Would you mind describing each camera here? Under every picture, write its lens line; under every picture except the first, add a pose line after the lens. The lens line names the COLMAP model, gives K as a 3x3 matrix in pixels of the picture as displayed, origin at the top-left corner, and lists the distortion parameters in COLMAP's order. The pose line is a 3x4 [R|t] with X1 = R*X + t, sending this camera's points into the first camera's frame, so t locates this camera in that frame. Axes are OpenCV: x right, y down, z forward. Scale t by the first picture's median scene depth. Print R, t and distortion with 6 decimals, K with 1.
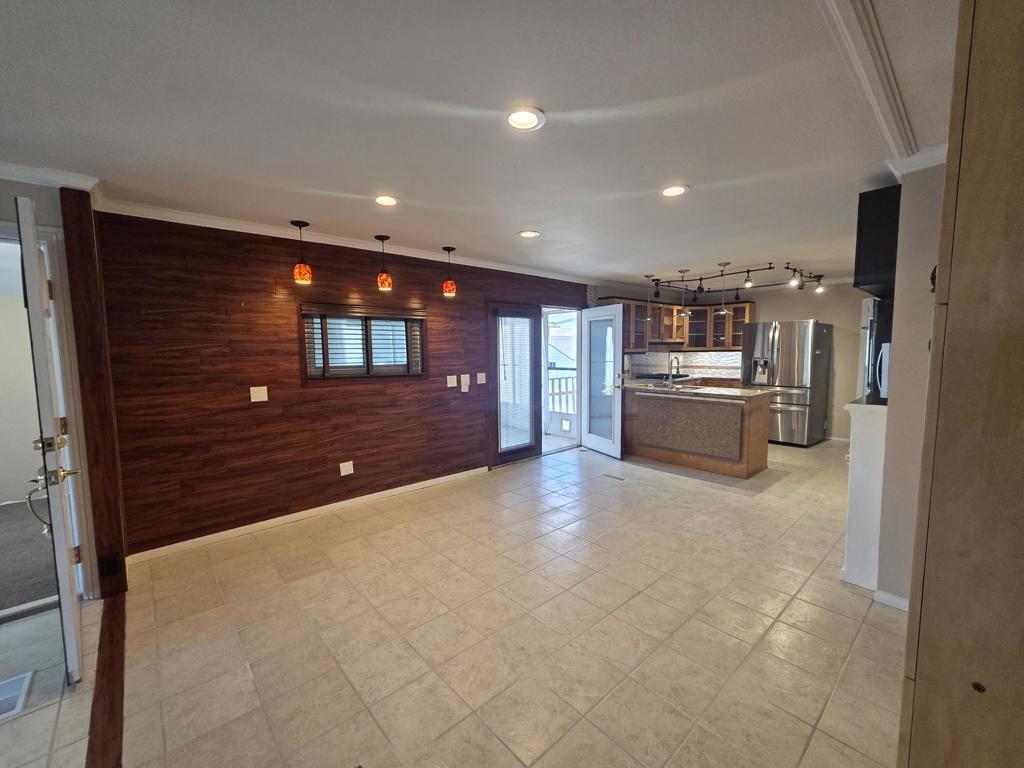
lens RADIAL K [[416.7, 0, 510.7], [0, 416.7, 386.9], [0, 0, 1]] dist [-0.000137, 0.001082]
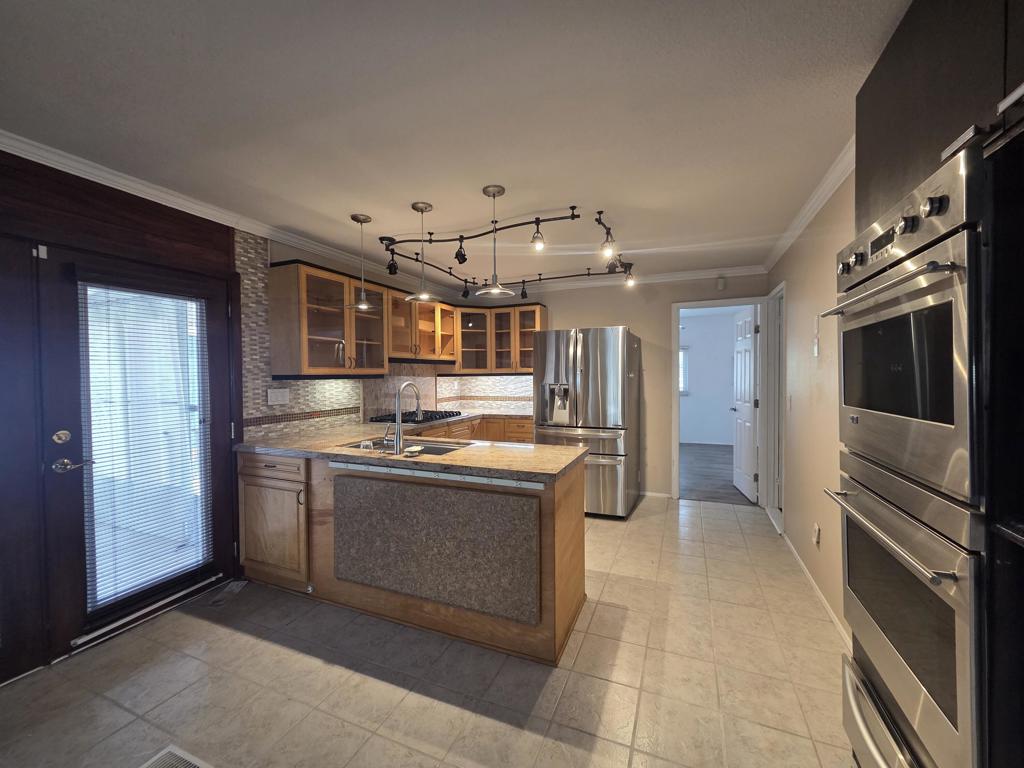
lens RADIAL K [[416.7, 0, 509.0], [0, 416.7, 383.1], [0, 0, 1]] dist [-0.000137, 0.001082]
pose [[0.901697, -0.005397, 0.432334, 0.245136], [0.037390, 0.997150, -0.065534, -0.031055], [-0.430748, 0.075257, 0.899329, 0.442215]]
